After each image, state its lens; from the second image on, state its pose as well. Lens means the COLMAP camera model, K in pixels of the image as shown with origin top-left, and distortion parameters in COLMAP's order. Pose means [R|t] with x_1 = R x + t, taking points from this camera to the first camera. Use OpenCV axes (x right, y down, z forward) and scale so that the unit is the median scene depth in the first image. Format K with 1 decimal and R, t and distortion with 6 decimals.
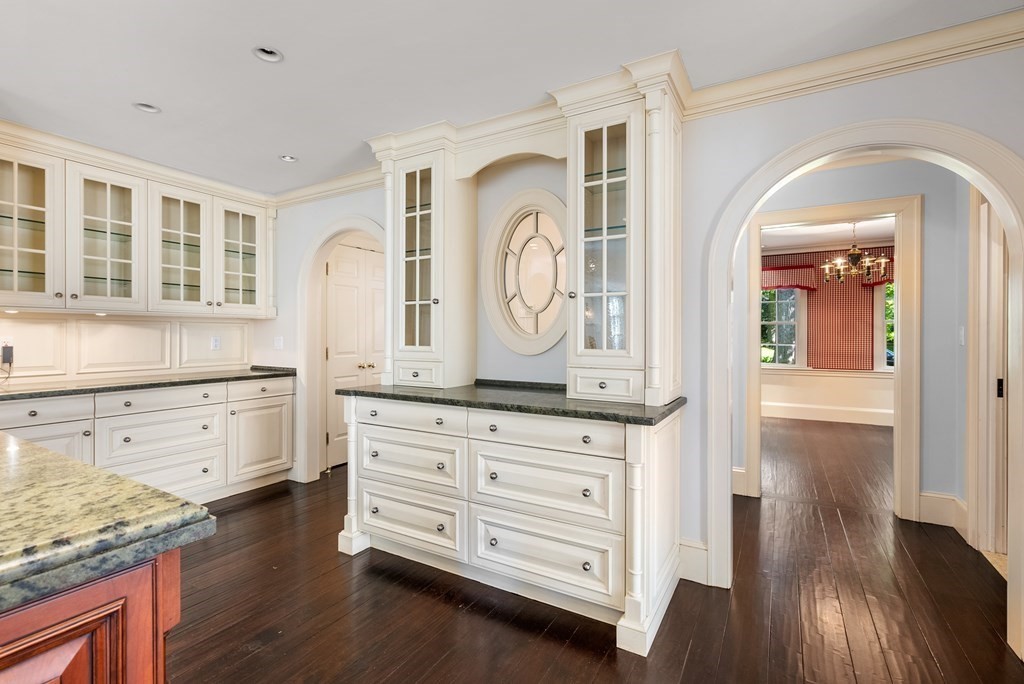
lens RADIAL K [[465.6, 0, 511.0], [0, 465.6, 338.9], [0, 0, 1]] dist [0.005997, 0.001447]
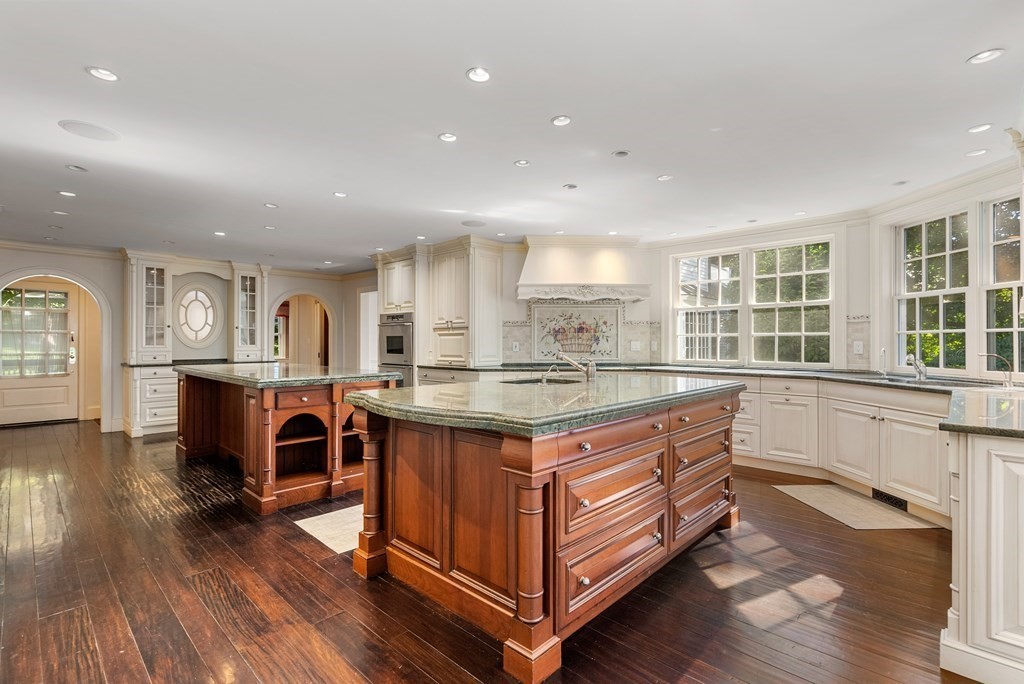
lens RADIAL K [[465.6, 0, 492.3], [0, 465.6, 343.2], [0, 0, 1]] dist [0.005997, 0.001447]
pose [[0.255177, -0.001925, 0.966892, -1.925021], [0.004309, 0.999990, 0.000854, 0.010739], [-0.966885, 0.003949, 0.255183, -1.133452]]
